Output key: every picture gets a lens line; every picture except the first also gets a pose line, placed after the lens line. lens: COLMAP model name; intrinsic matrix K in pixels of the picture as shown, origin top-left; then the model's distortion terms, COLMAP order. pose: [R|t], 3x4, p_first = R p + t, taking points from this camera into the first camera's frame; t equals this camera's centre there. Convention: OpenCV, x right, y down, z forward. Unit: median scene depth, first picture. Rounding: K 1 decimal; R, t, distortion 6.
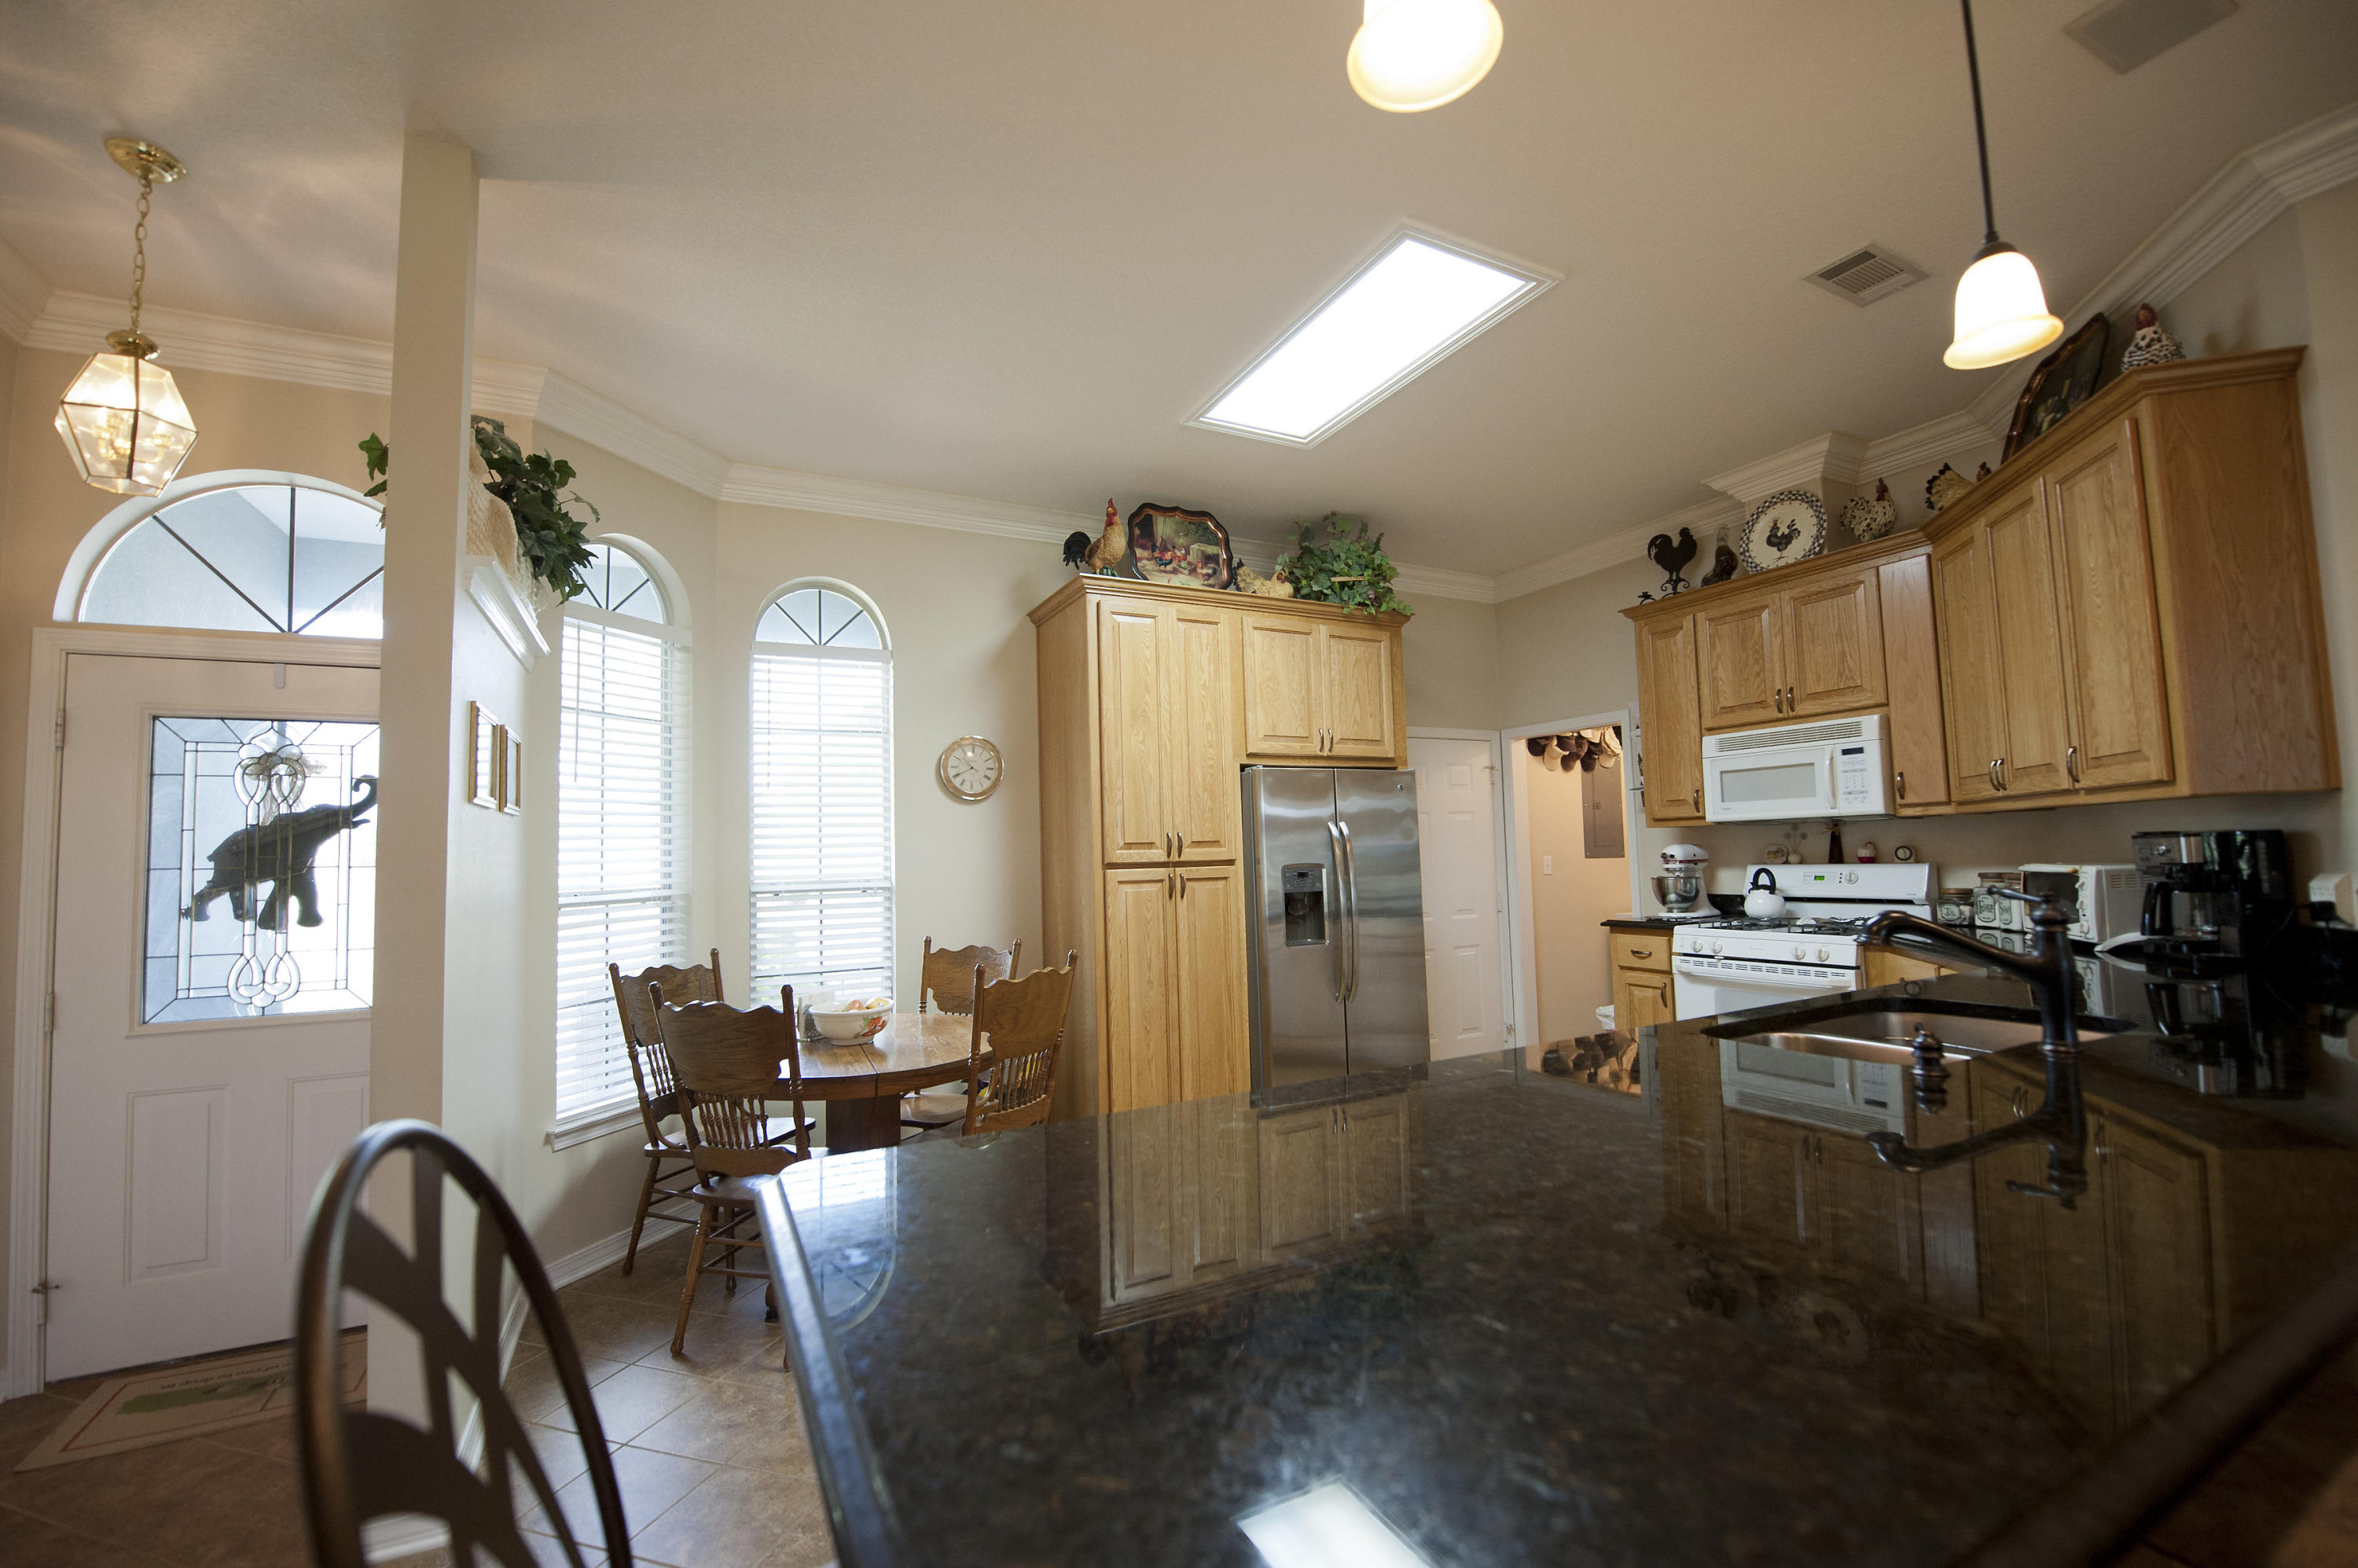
lens RADIAL K [[937.8, 0, 1181.7], [0, 937.8, 790.7], [0, 0, 1]] dist [-0.018499, -0.000873]
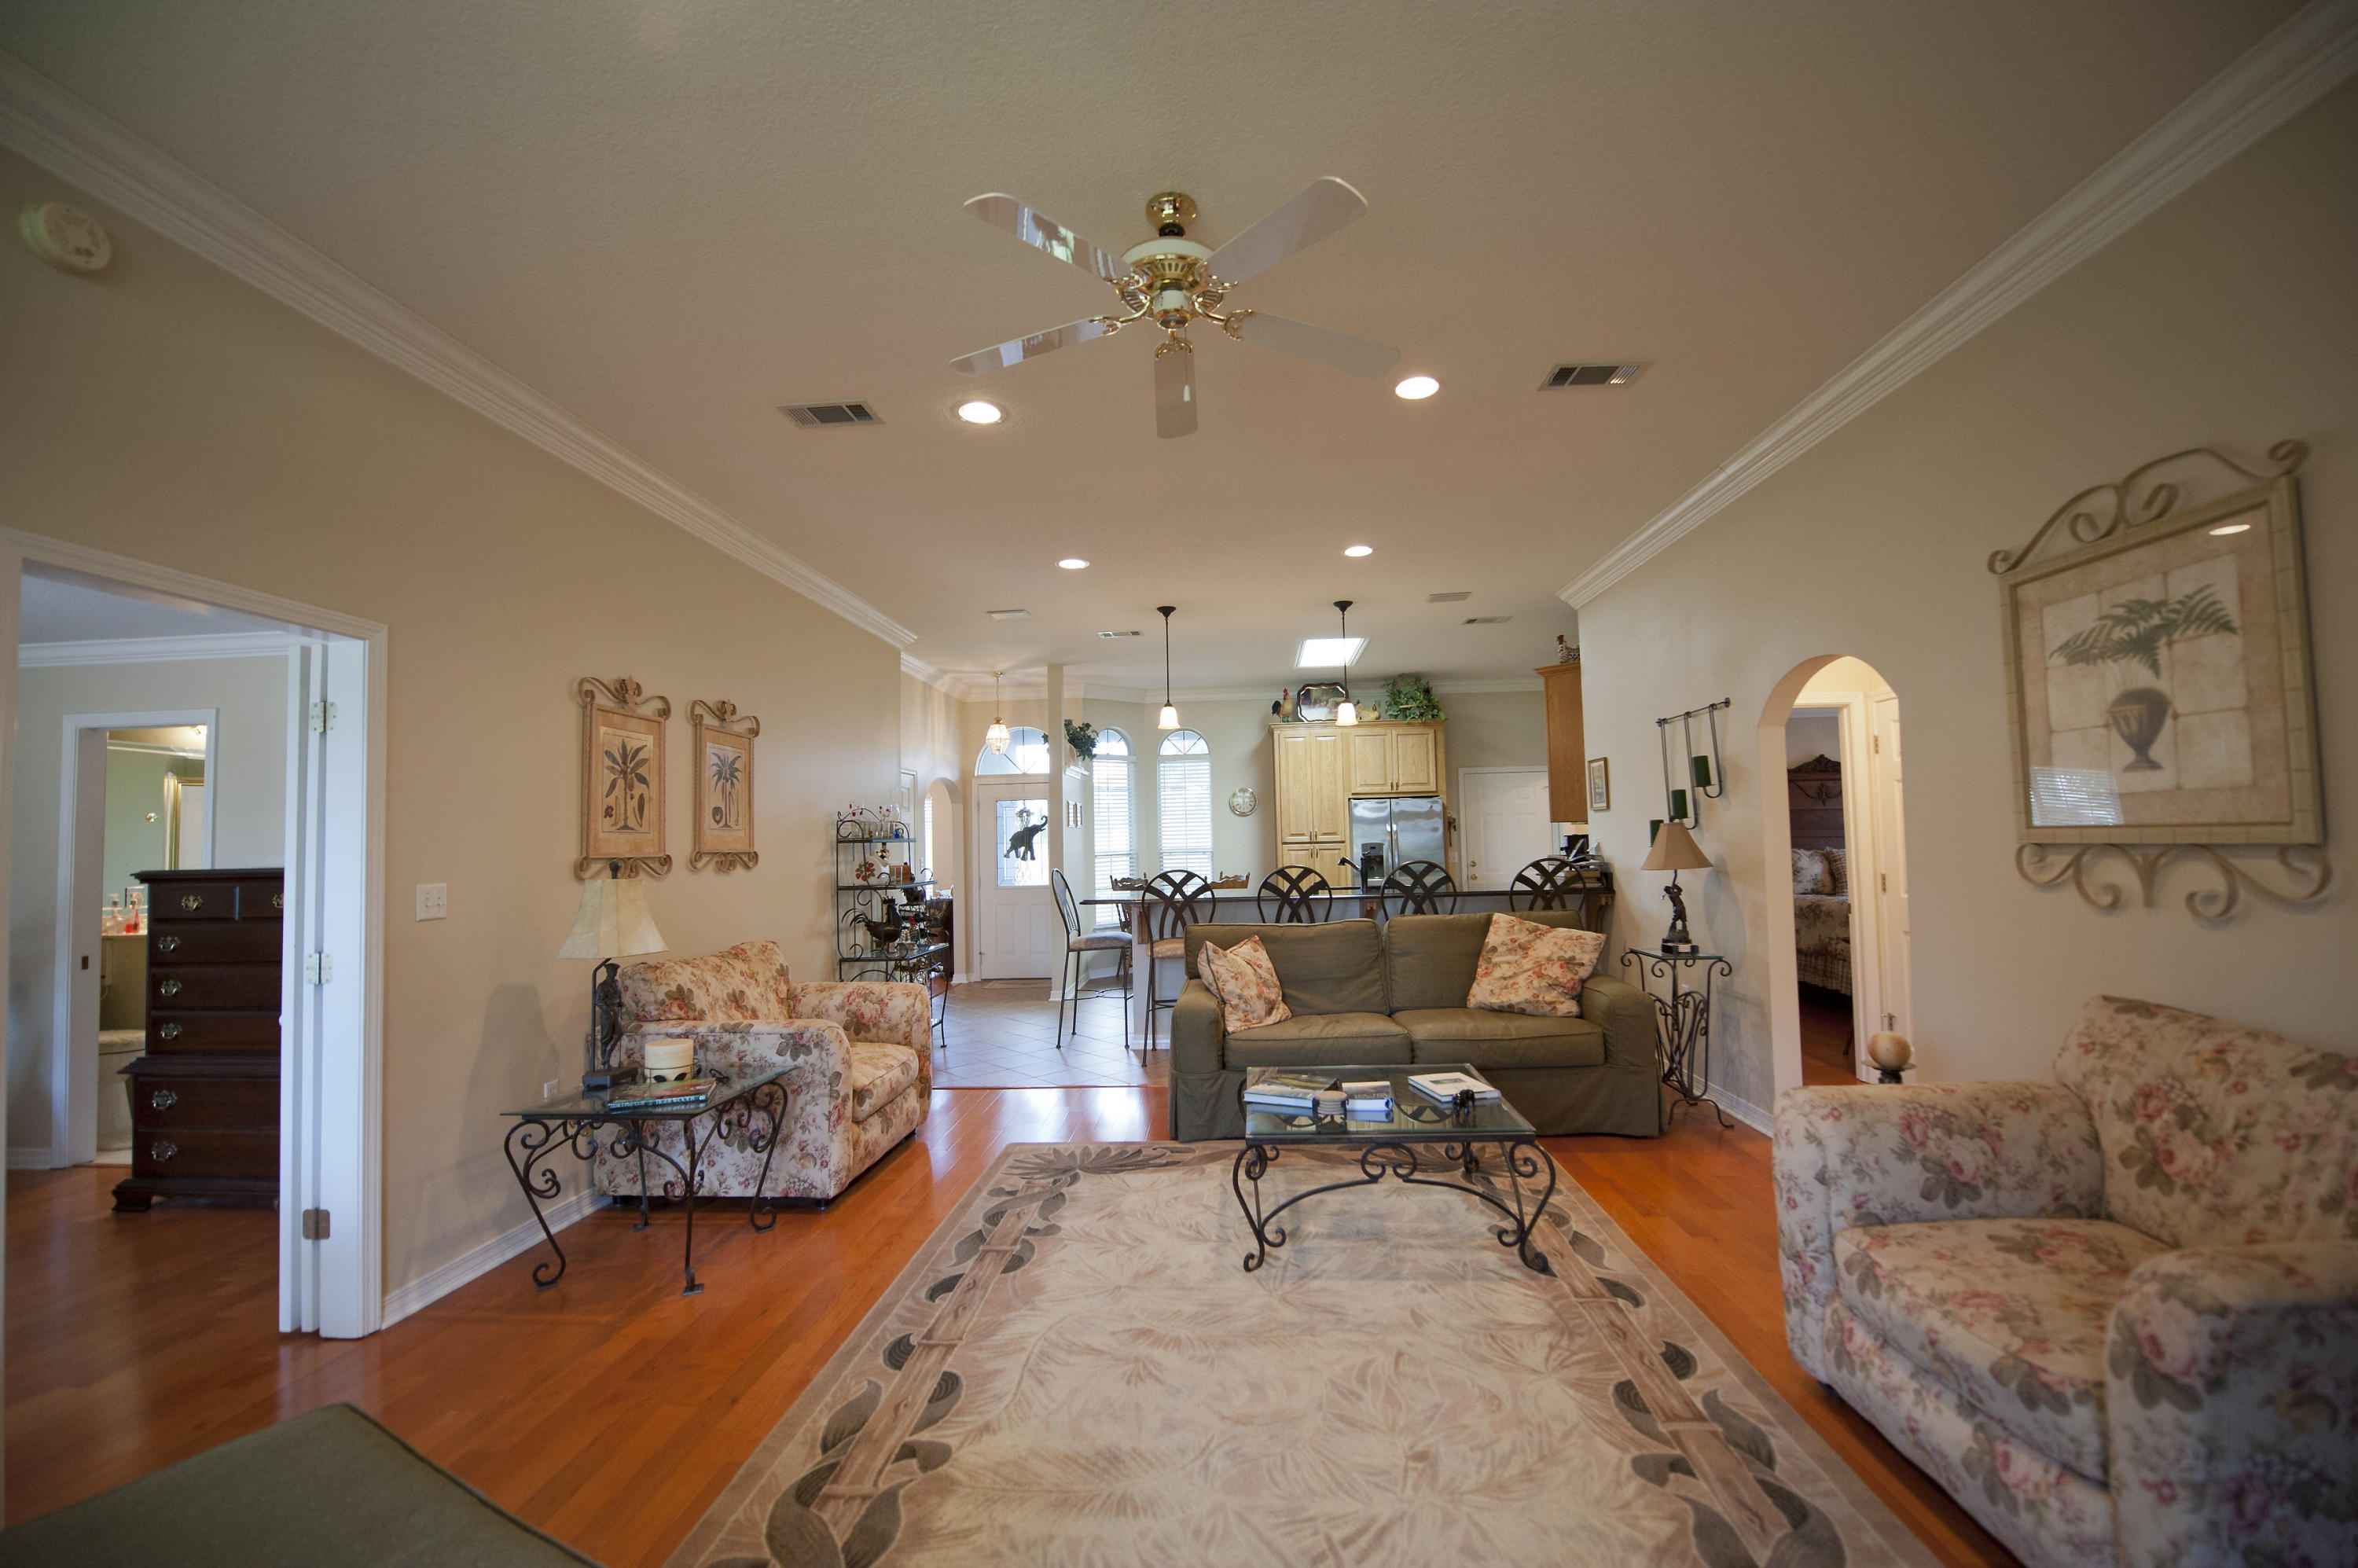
lens RADIAL K [[937.8, 0, 1194.1], [0, 937.8, 799.0], [0, 0, 1]] dist [-0.018499, -0.000873]
pose [[0.858604, -0.017755, -0.512331, 1.300323], [0.036236, 0.999002, 0.026108, -0.143230], [0.511357, -0.040981, 0.858391, -1.607693]]
